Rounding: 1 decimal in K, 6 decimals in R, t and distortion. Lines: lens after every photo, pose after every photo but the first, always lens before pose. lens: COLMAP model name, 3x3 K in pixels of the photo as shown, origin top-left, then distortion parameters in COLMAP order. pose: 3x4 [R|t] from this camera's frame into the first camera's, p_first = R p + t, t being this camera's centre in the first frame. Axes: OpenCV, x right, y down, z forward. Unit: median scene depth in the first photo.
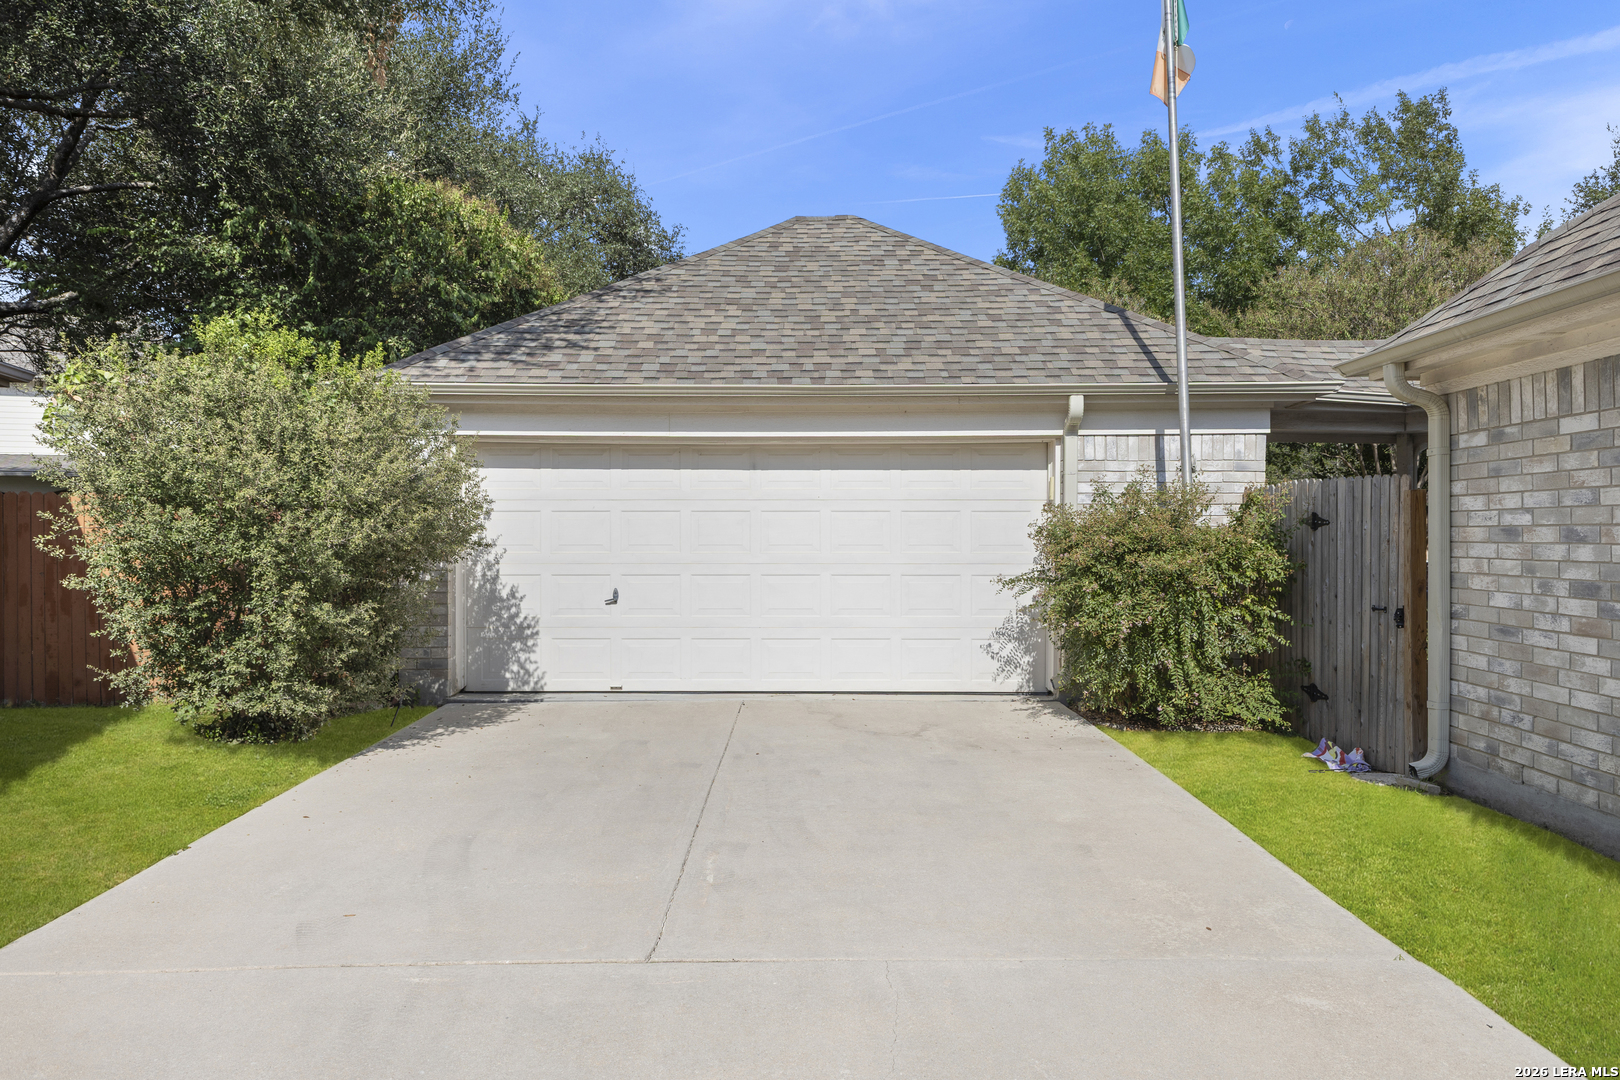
lens RADIAL K [[1076.9, 0, 810.2], [0, 1076.9, 540.4], [0, 0, 1]] dist [0.007332, 0.000733]
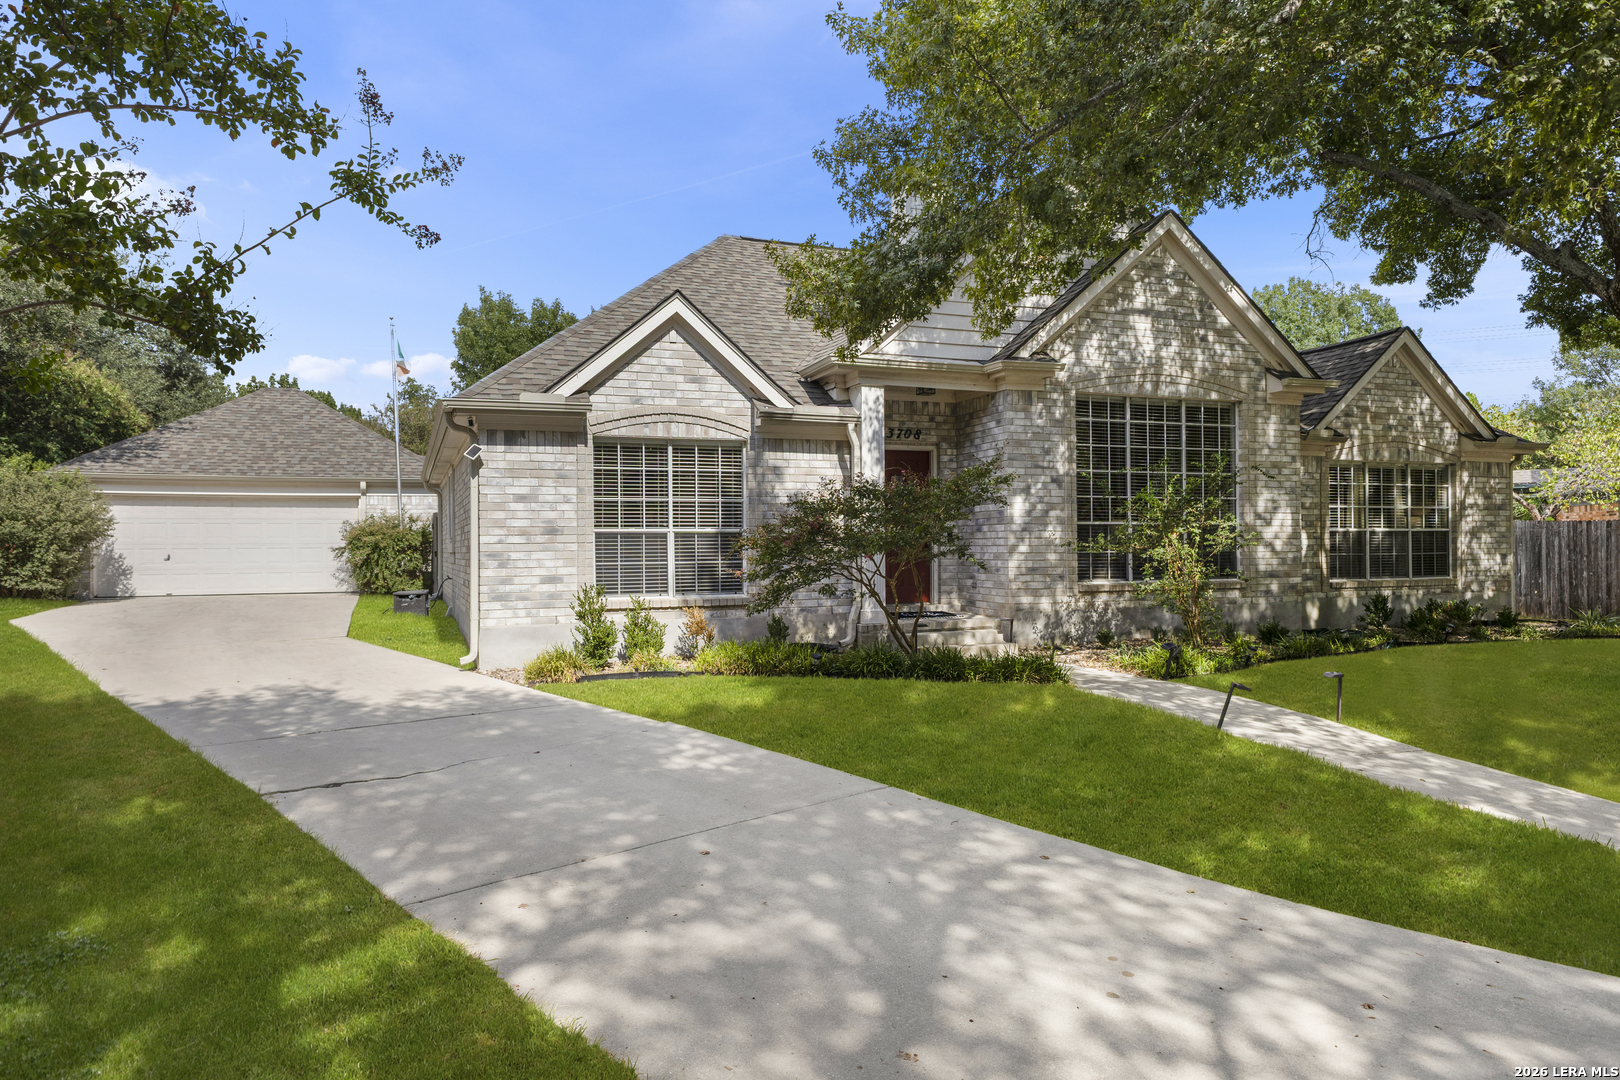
lens RADIAL K [[991.9, 0, 813.1], [0, 991.9, 534.2], [0, 0, 1]] dist [-0.008756, -0.003109]
pose [[0.918861, -0.002488, 0.394572, 0.288696], [0.010374, 0.999787, -0.017856, 0.055053], [-0.394444, 0.020501, 0.918691, -1.697268]]
